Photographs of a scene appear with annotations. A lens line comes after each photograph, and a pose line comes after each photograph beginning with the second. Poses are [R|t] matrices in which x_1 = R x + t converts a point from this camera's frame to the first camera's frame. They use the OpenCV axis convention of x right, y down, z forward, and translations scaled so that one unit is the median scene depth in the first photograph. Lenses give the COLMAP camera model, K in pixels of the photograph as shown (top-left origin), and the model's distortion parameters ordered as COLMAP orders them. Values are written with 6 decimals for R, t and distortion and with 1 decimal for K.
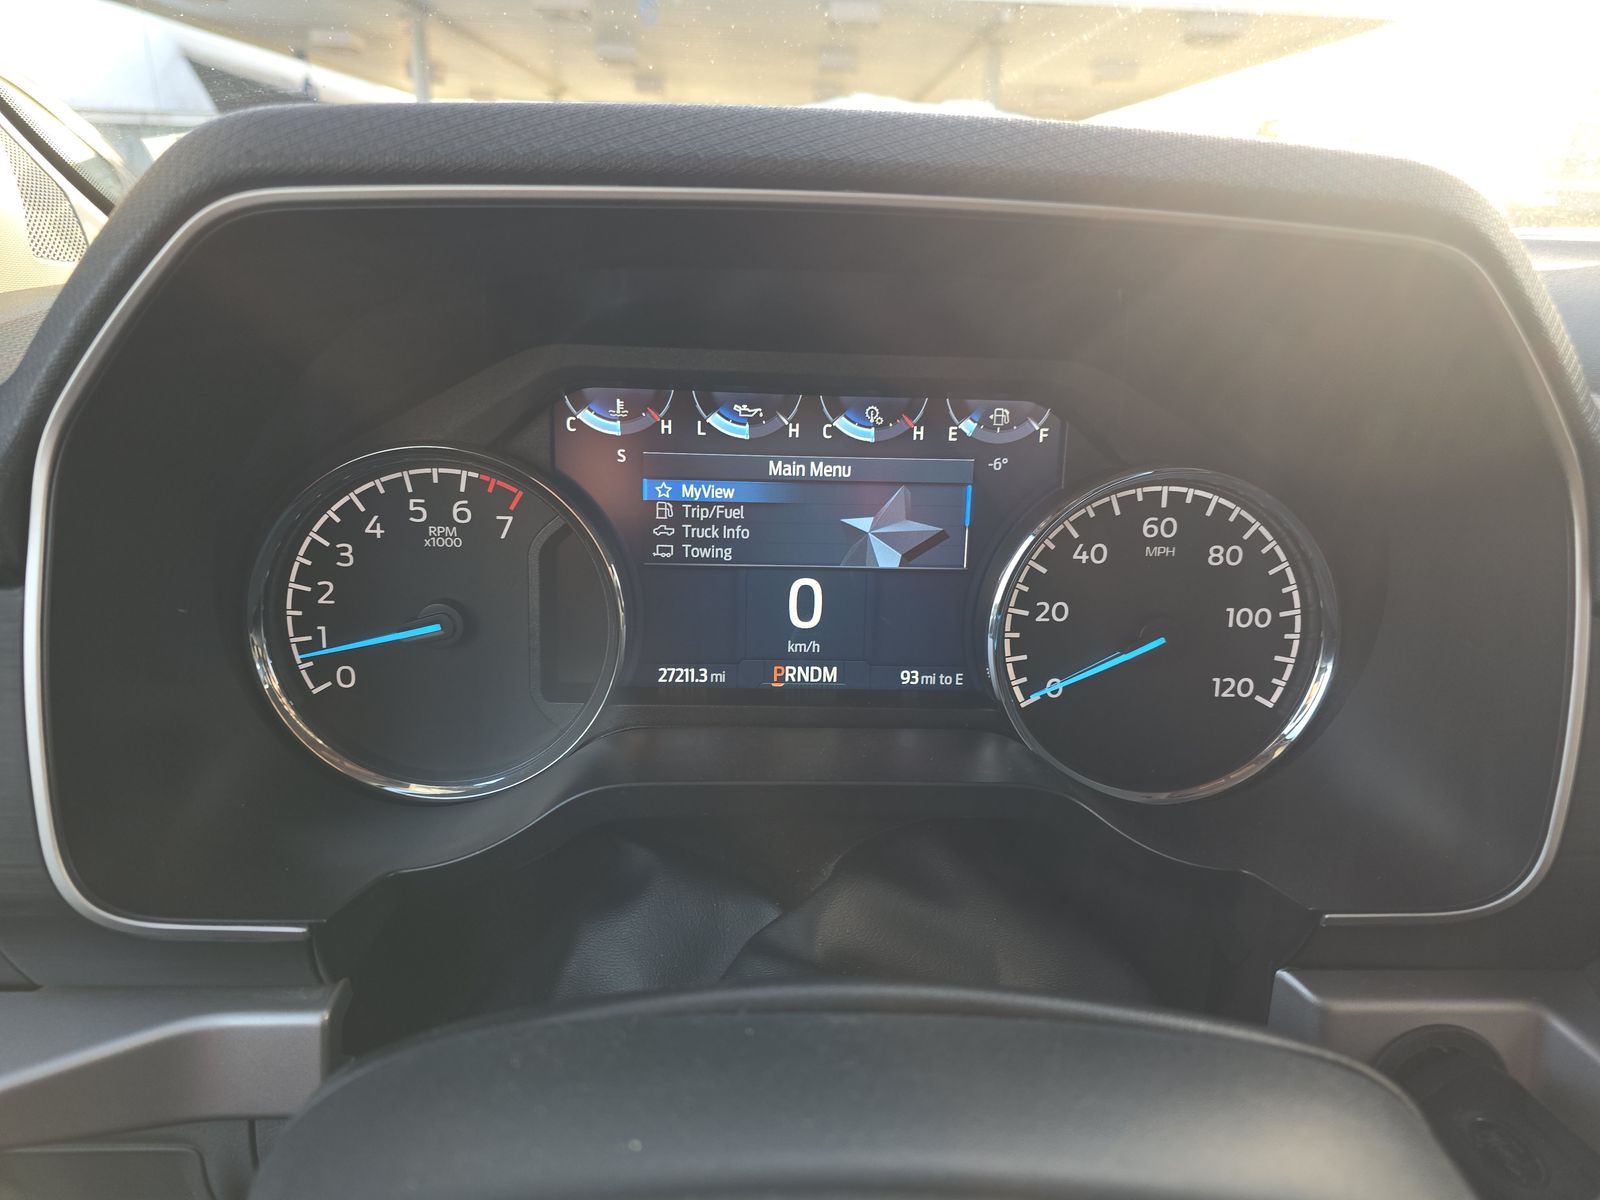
lens RADIAL K [[1072.0, 0, 799.8], [0, 1072.0, 598.8], [0, 0, 1]] dist [0.054191, -0.038525]
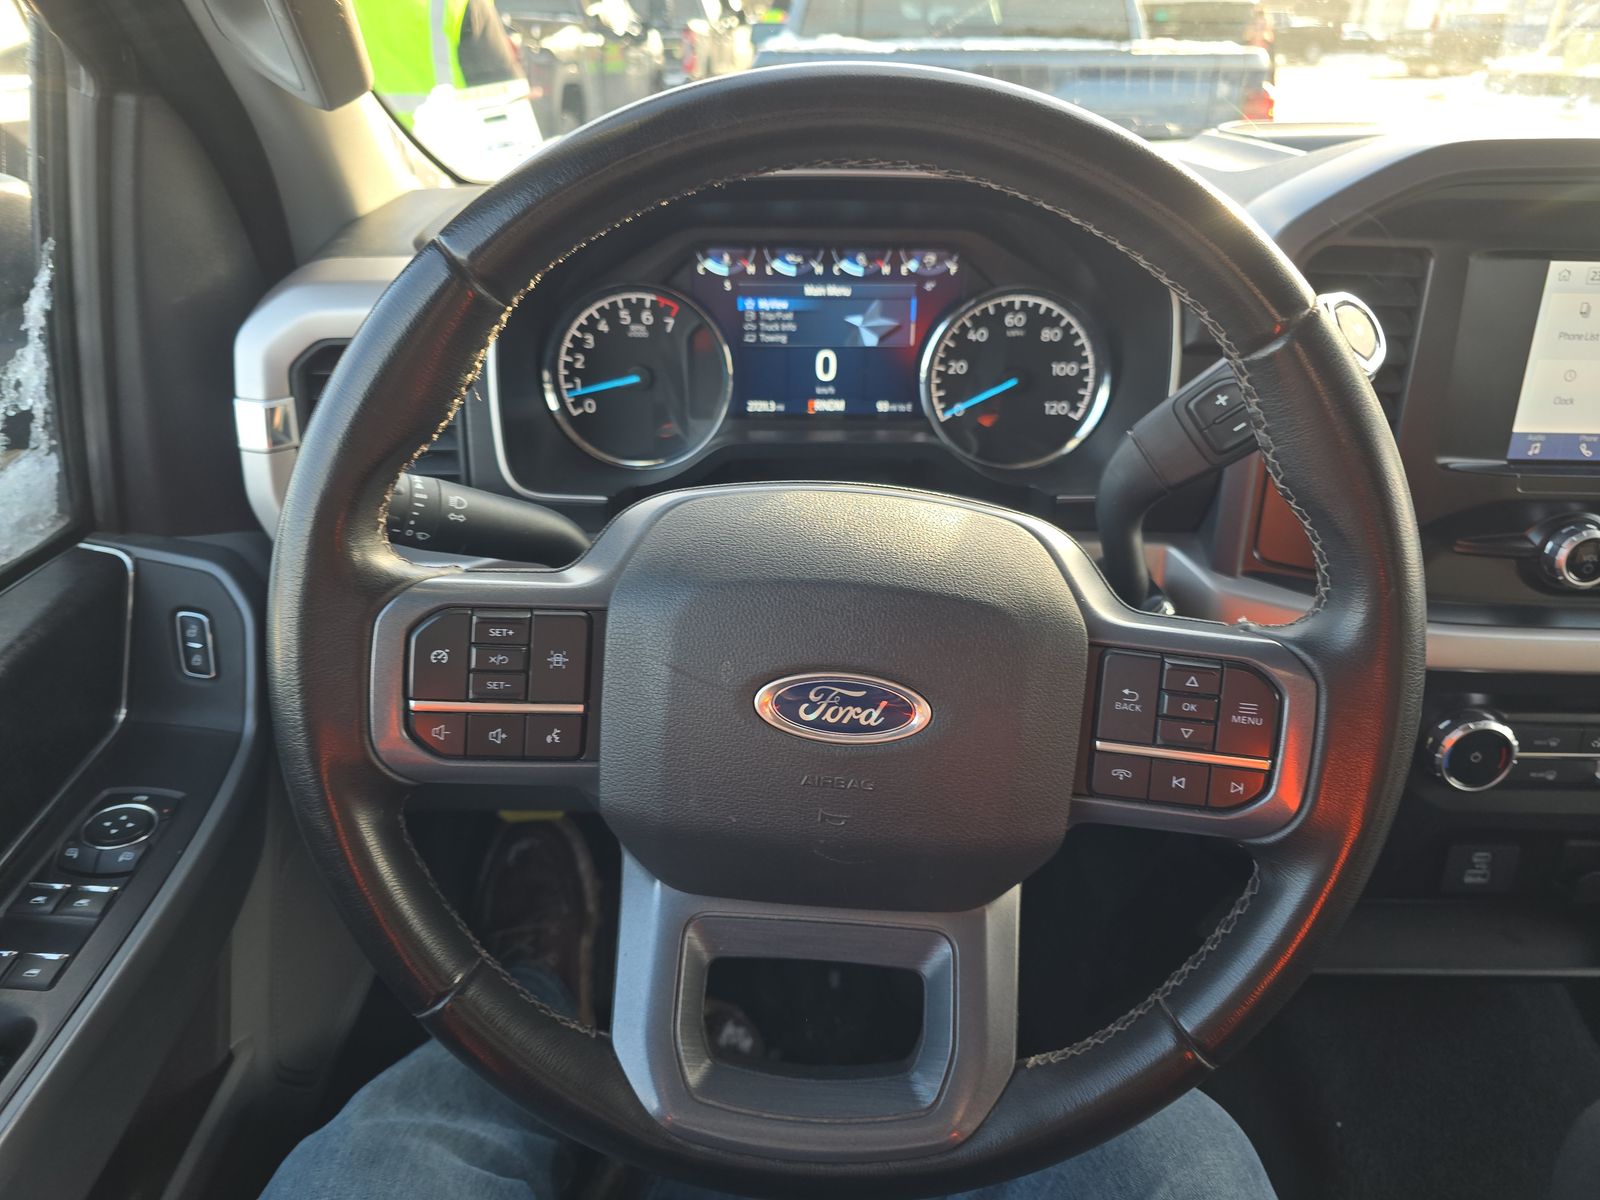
lens RADIAL K [[1072.0, 0, 792.9], [0, 1072.0, 589.4], [0, 0, 1]] dist [0.054191, -0.038525]
pose [[0.999157, -0.006360, -0.040547, 0.021619], [0.012654, 0.987530, 0.156923, 0.096771], [0.039044, -0.157304, 0.986778, -0.928844]]
